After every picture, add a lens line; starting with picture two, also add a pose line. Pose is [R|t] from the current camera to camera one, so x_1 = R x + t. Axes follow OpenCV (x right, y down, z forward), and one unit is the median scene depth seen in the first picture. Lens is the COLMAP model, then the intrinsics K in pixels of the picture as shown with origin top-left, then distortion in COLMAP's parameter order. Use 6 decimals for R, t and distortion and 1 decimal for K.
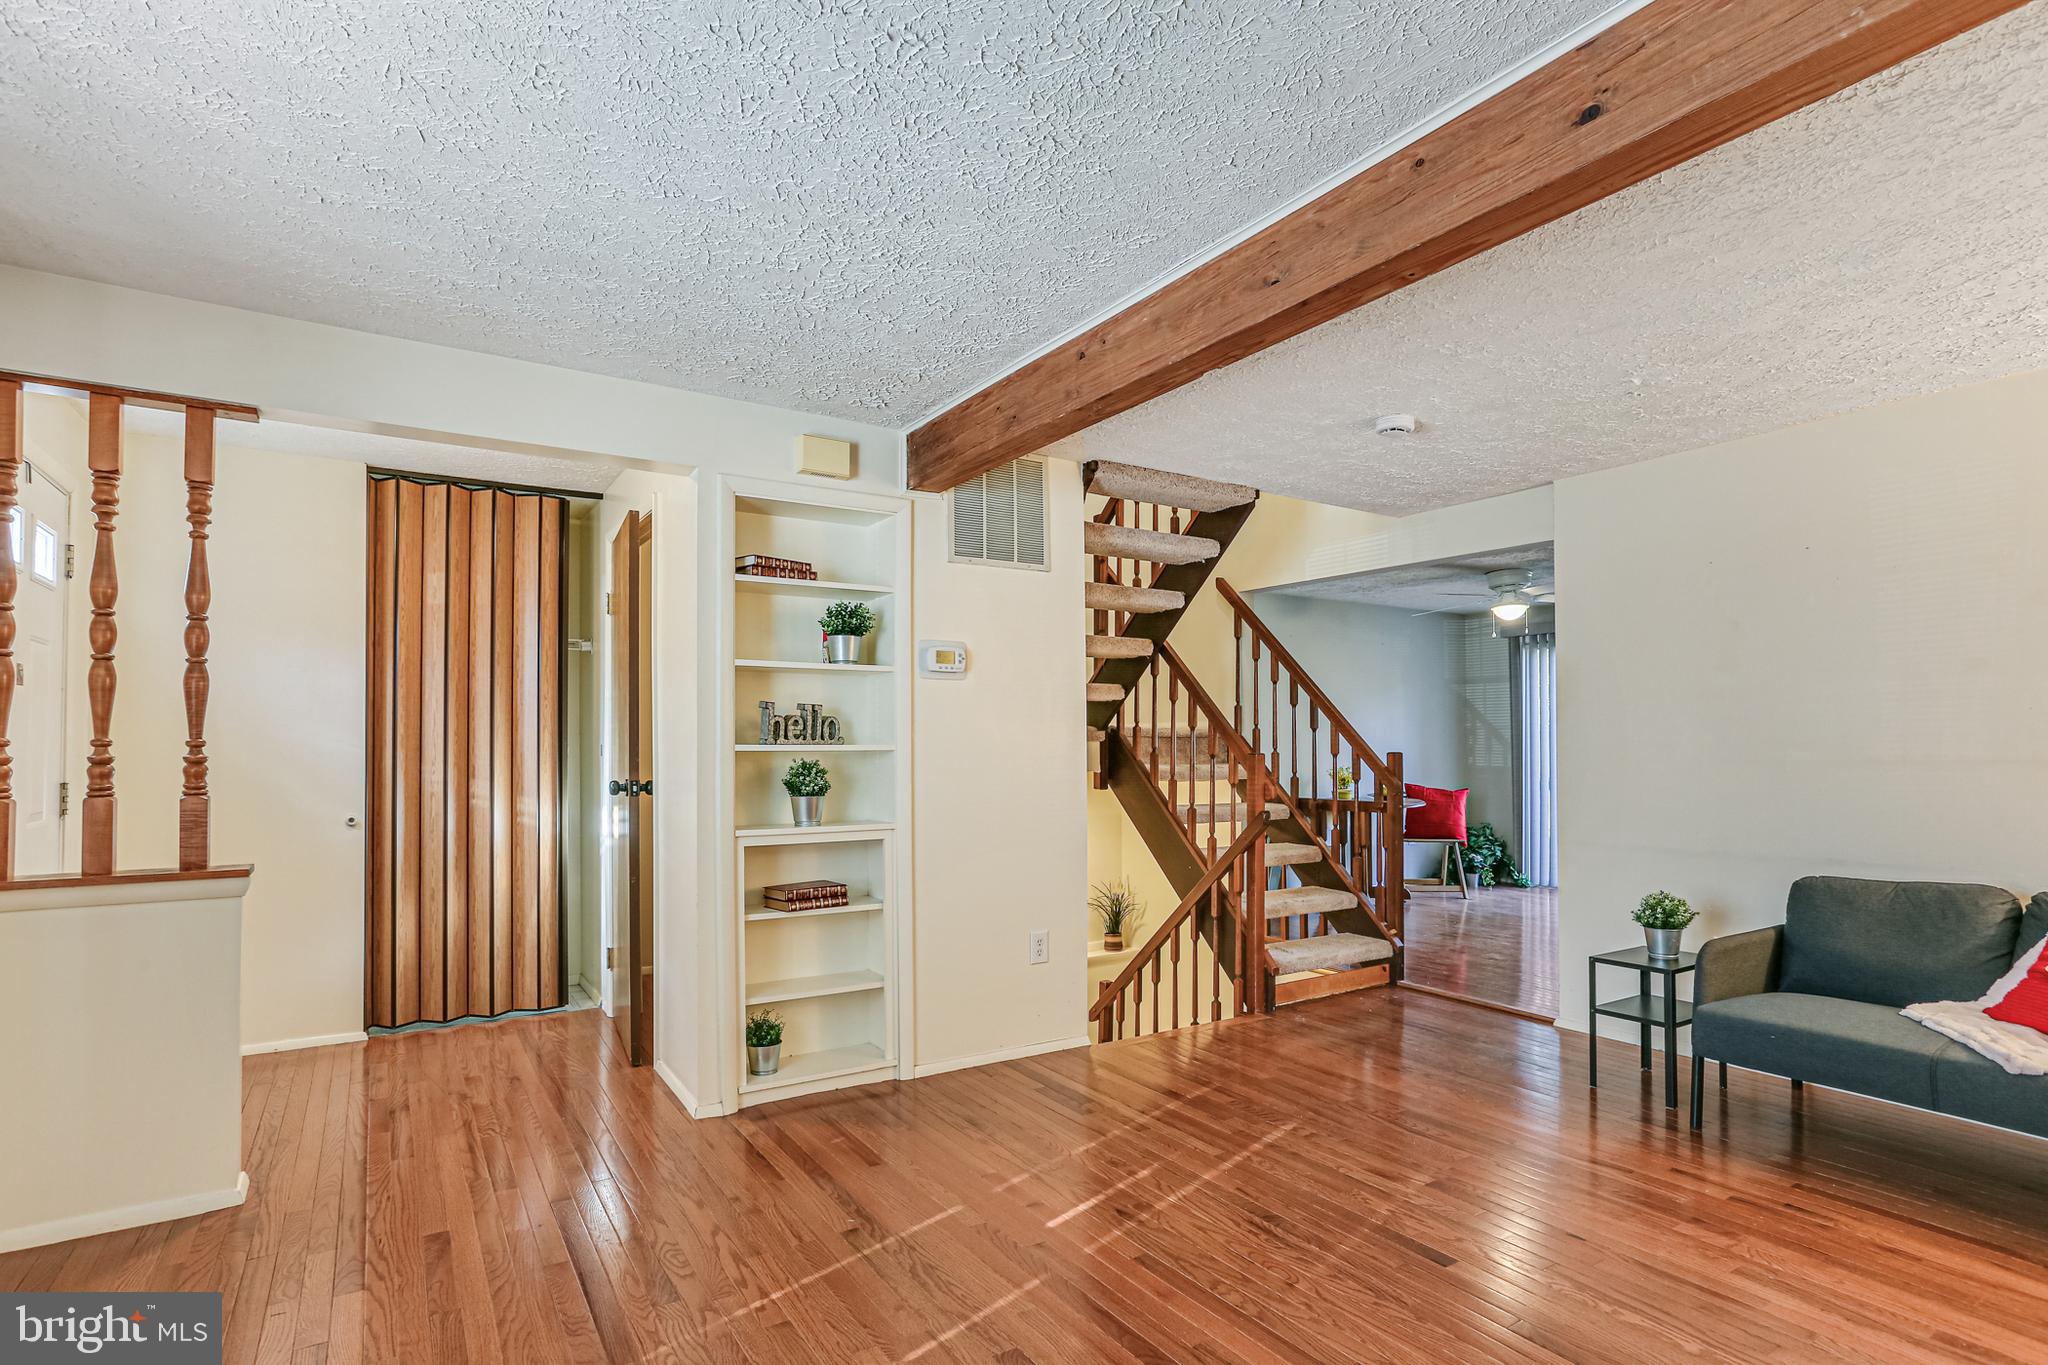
lens RADIAL K [[1028.2, 0, 1011.9], [0, 1028.2, 745.7], [0, 0, 1]] dist [-0.037772, 0.014352]
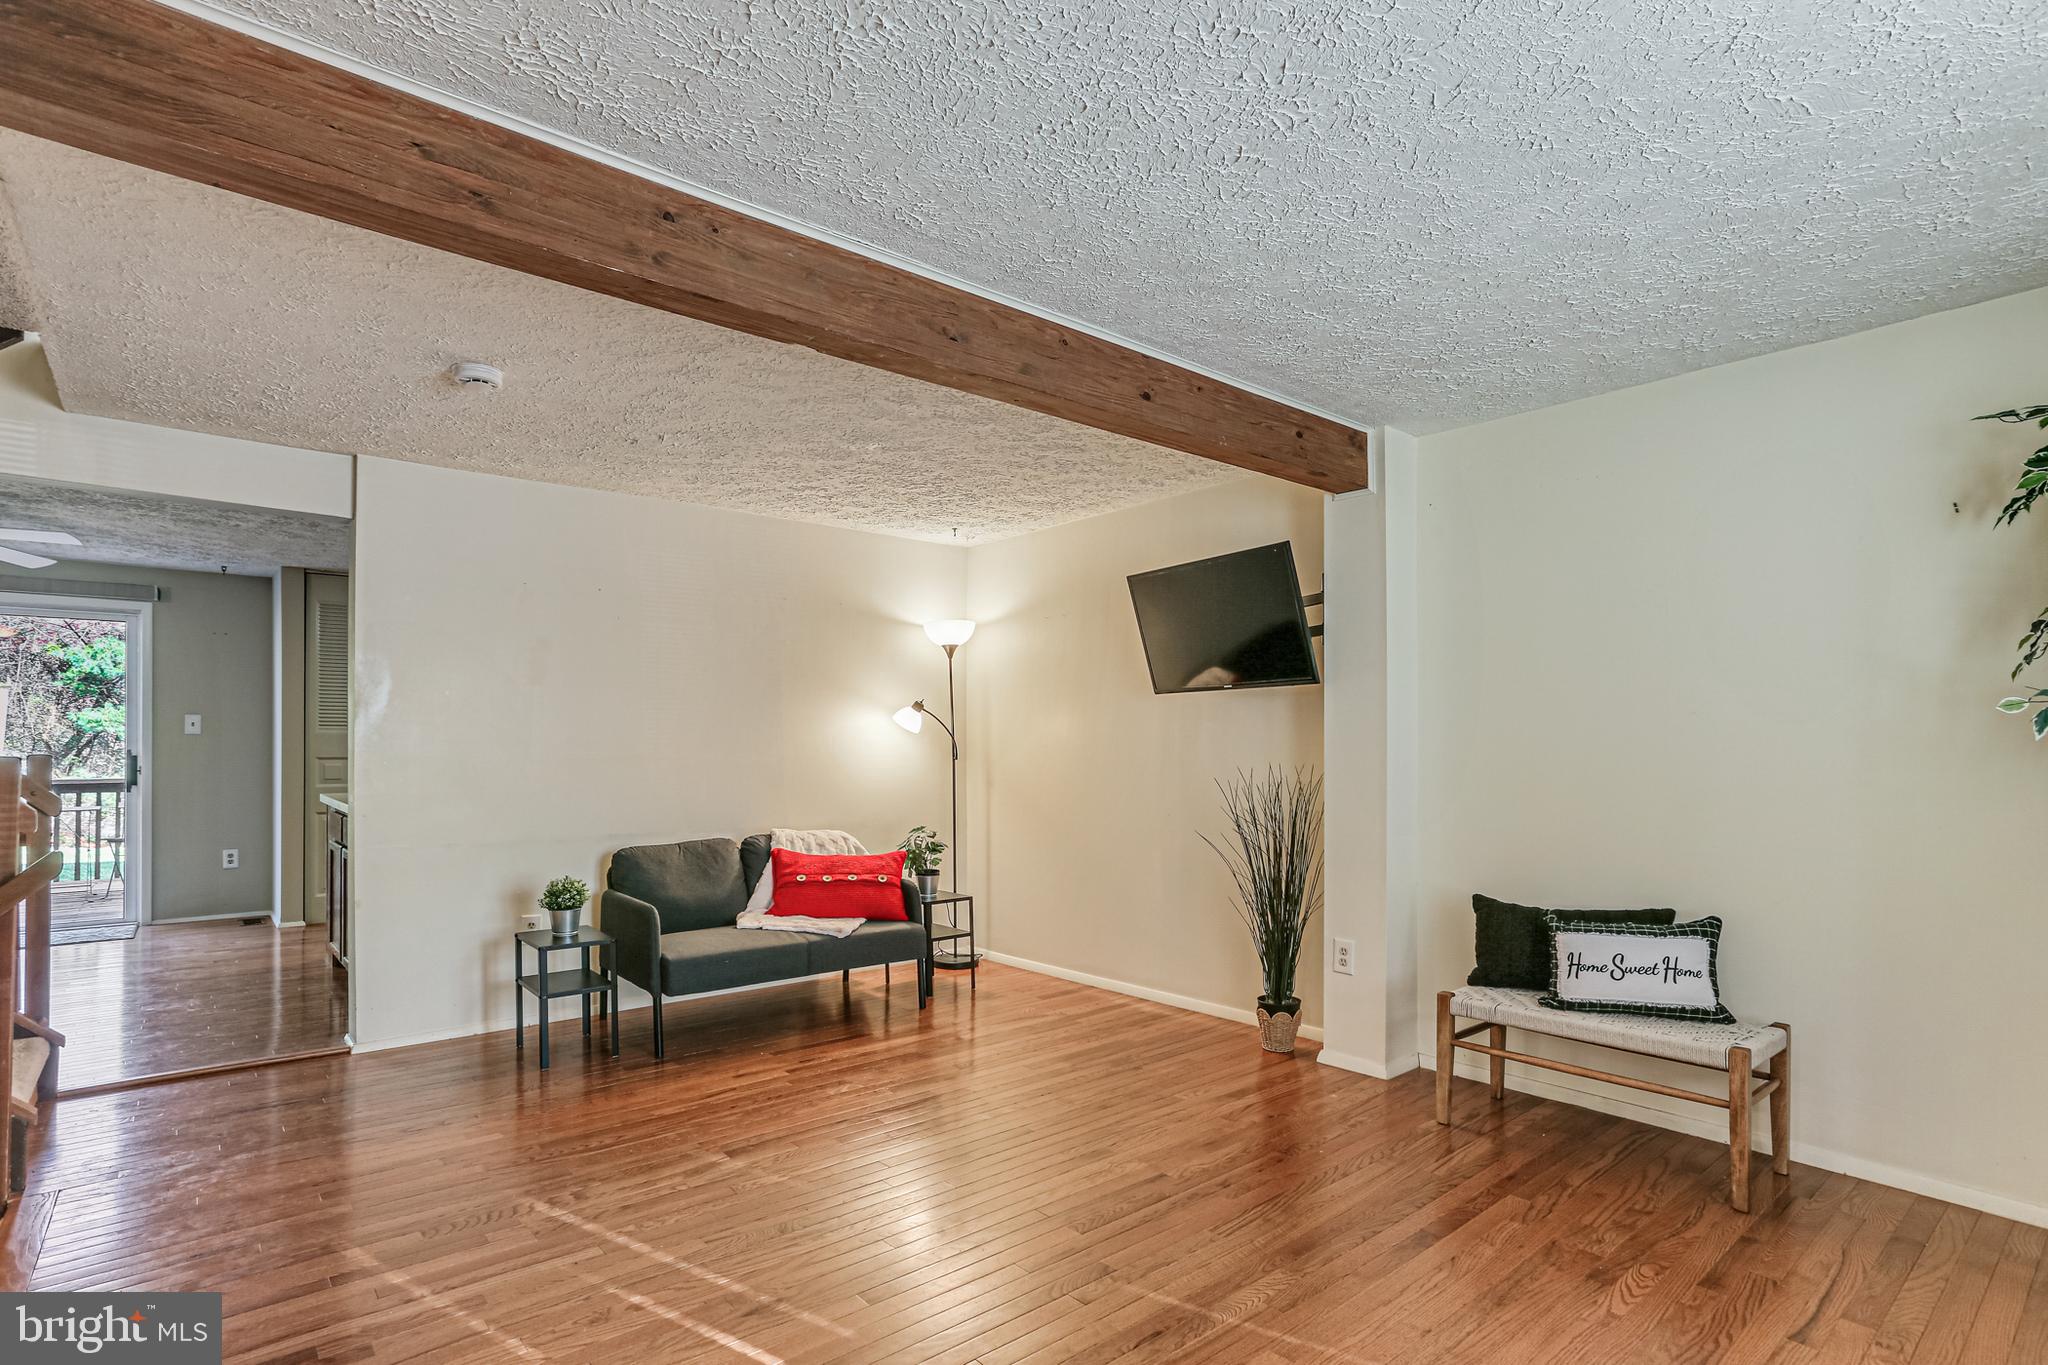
lens RADIAL K [[1028.2, 0, 1004.2], [0, 1028.2, 747.0], [0, 0, 1]] dist [-0.037772, 0.014352]
pose [[-0.138666, -0.000212, 0.990339, -0.741558], [-0.001903, 0.999998, -0.000052, 0.000975], [-0.990337, -0.001892, -0.138666, 0.925772]]
